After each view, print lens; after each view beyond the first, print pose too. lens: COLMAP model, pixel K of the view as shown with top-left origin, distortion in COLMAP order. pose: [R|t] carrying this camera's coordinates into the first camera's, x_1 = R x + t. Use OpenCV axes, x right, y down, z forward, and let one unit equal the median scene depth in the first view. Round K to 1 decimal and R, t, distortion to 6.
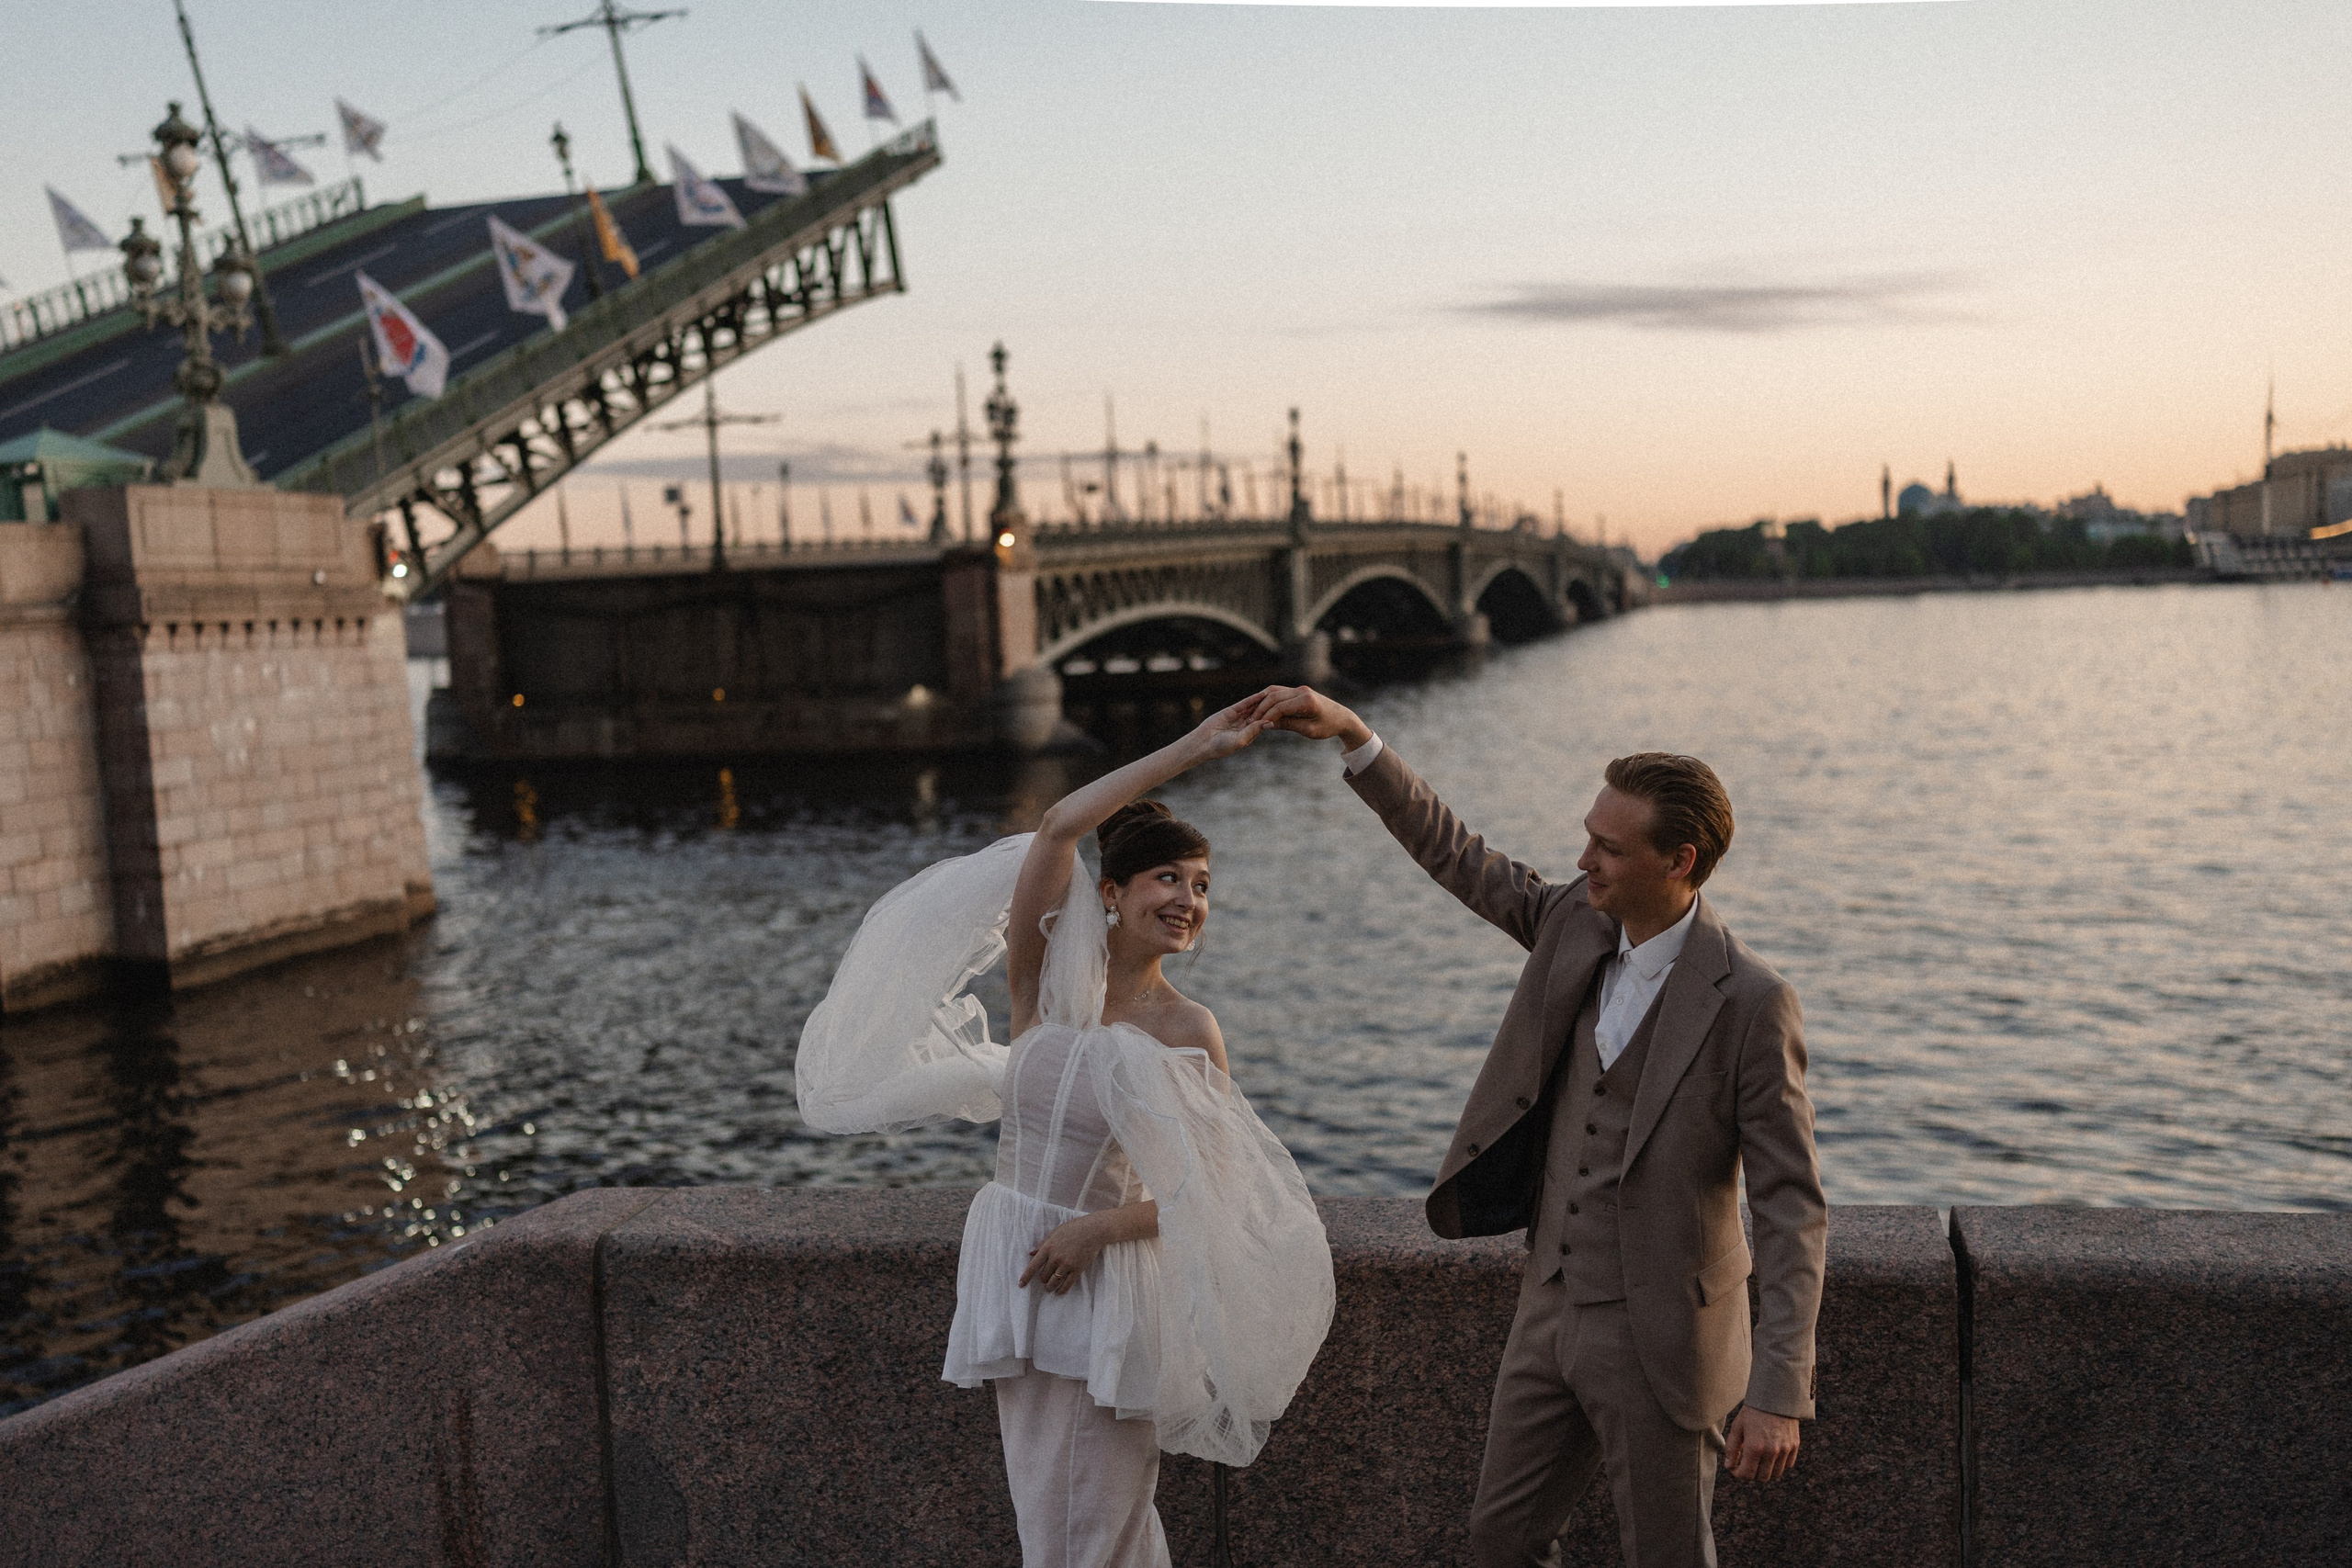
lens RADIAL K [[2380.2, 0, 1163.3], [0, 2380.2, 859.6], [0, 0, 1]] dist [0.018392, 0.000000]
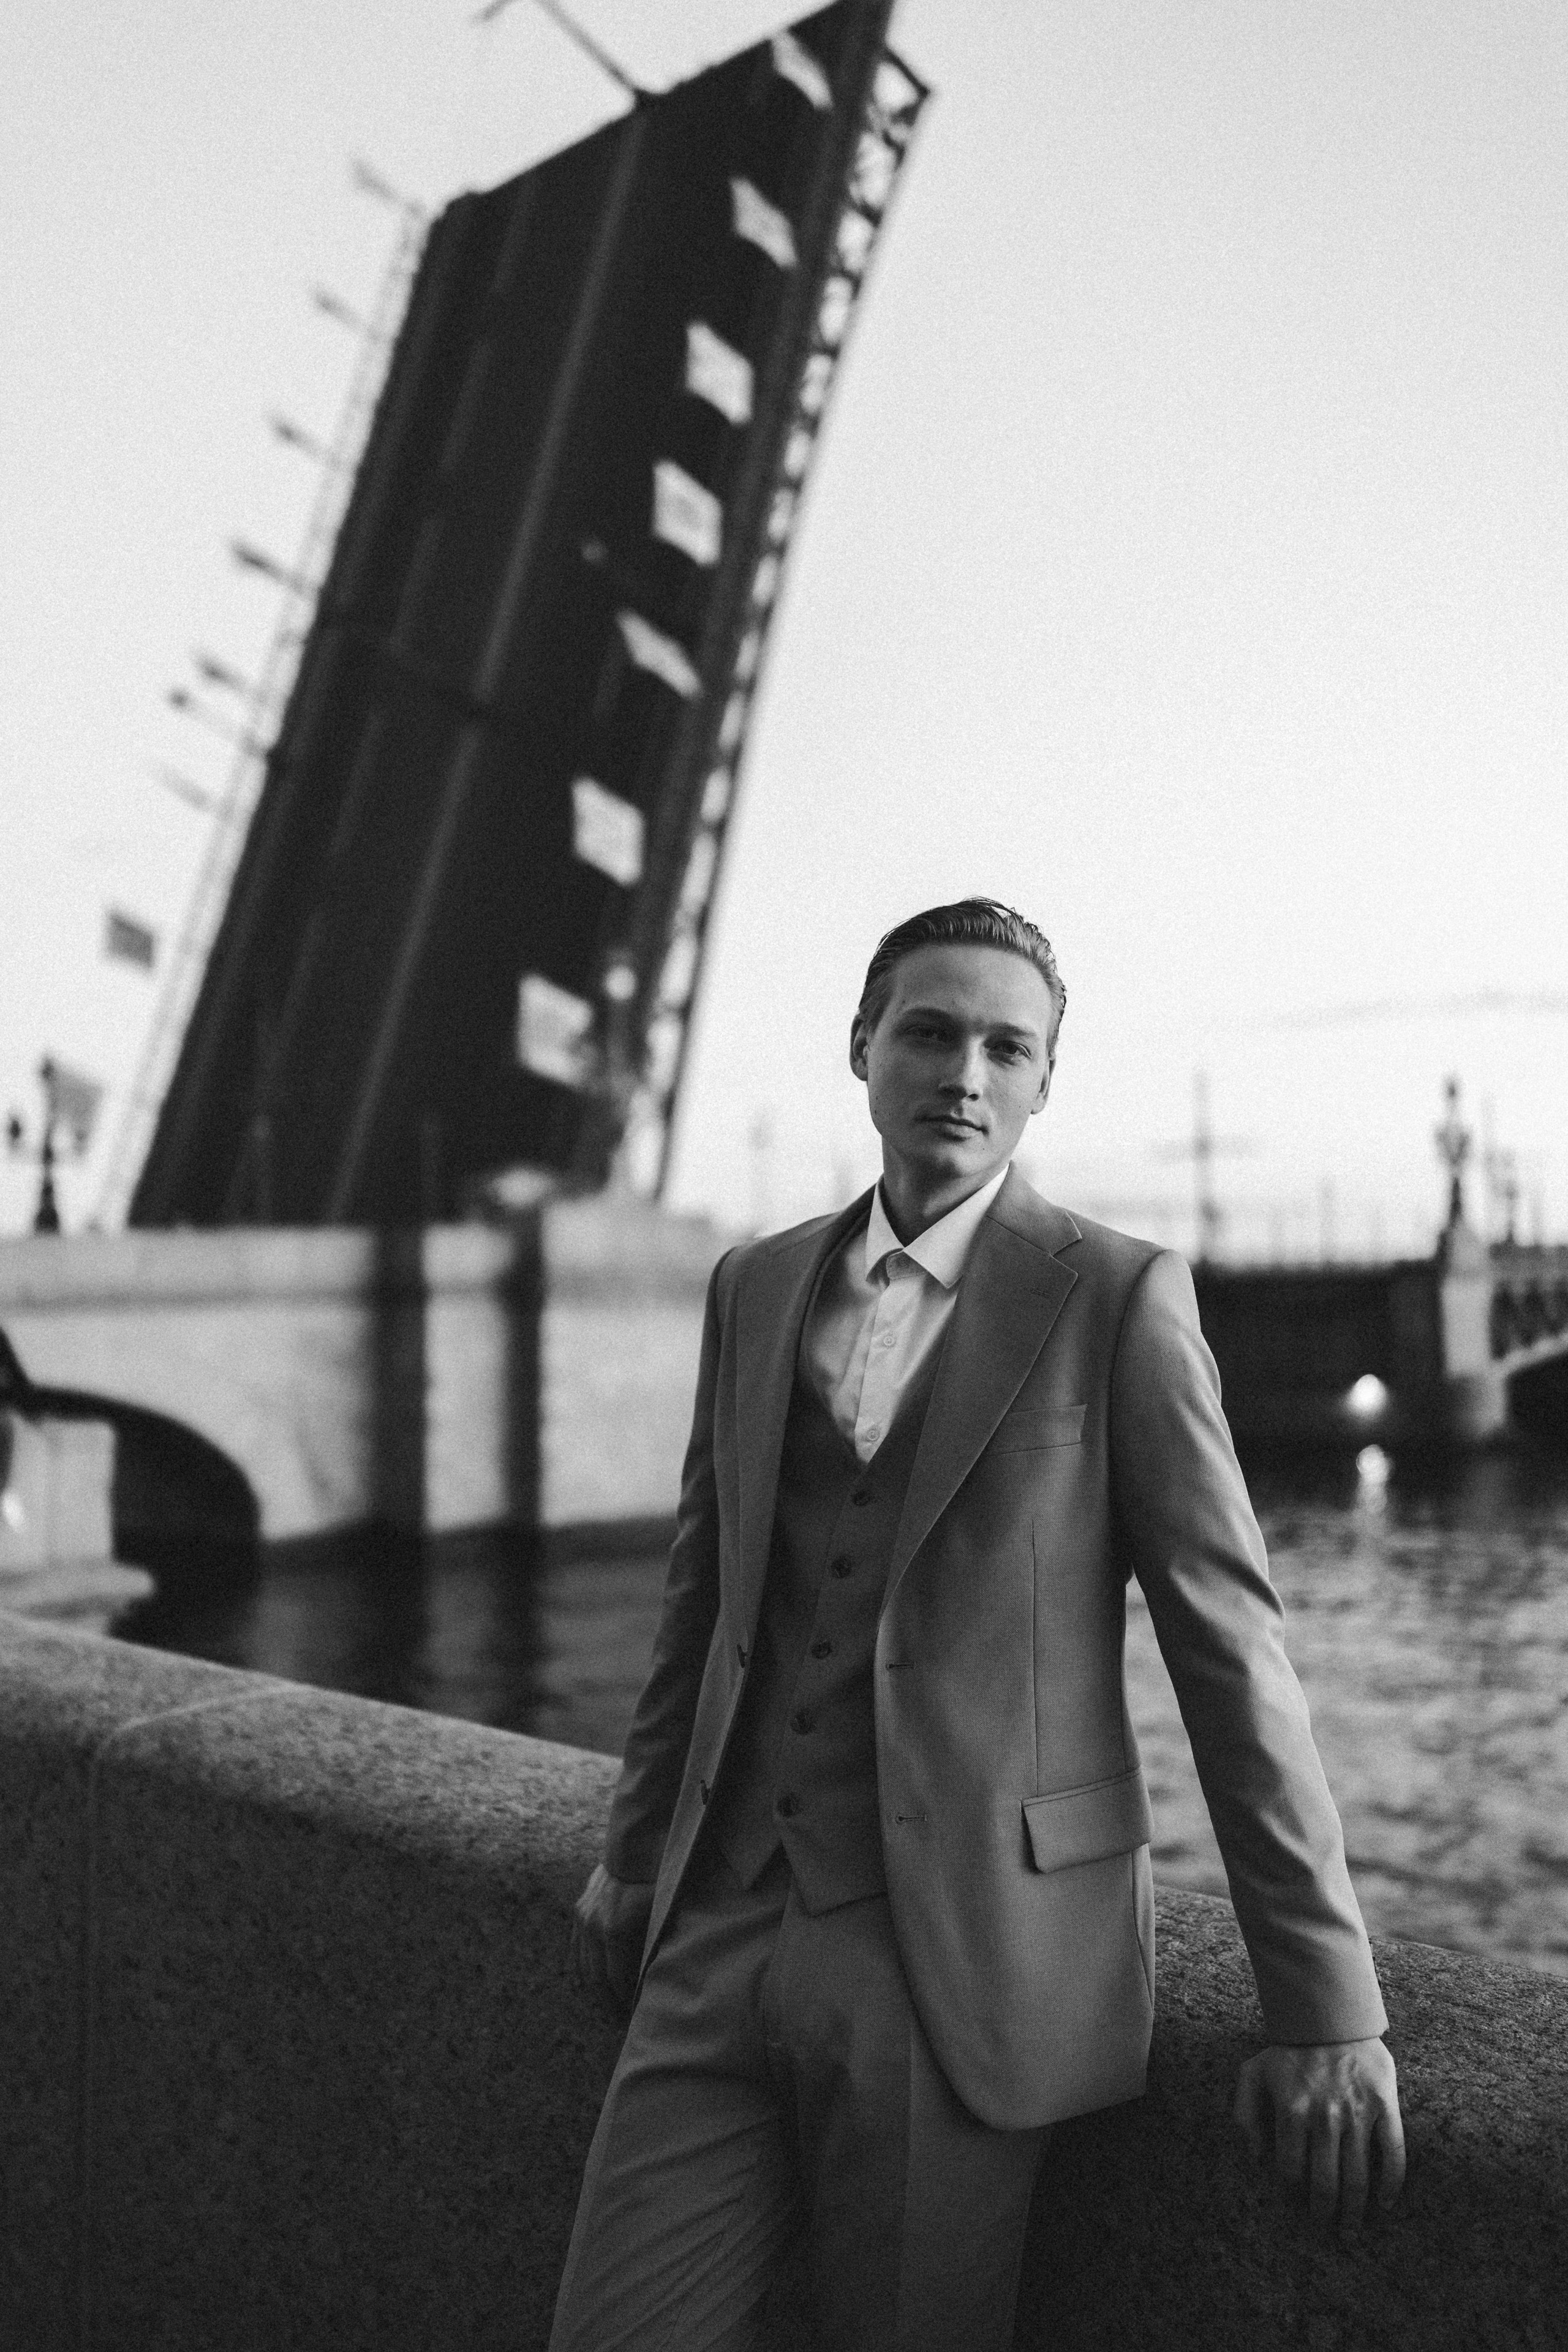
lens RADIAL K [[2286.0, 0, 747.3], [0, 2286.0, 1138.3], [0, 0, 1]] dist [0.014368, 0.000000]
pose [[0.885376, -0.005583, -0.464843, 0.296504], [-0.078637, 0.983720, -0.161592, 0.019891], [0.458177, 0.179623, 0.870523, -0.160317]]
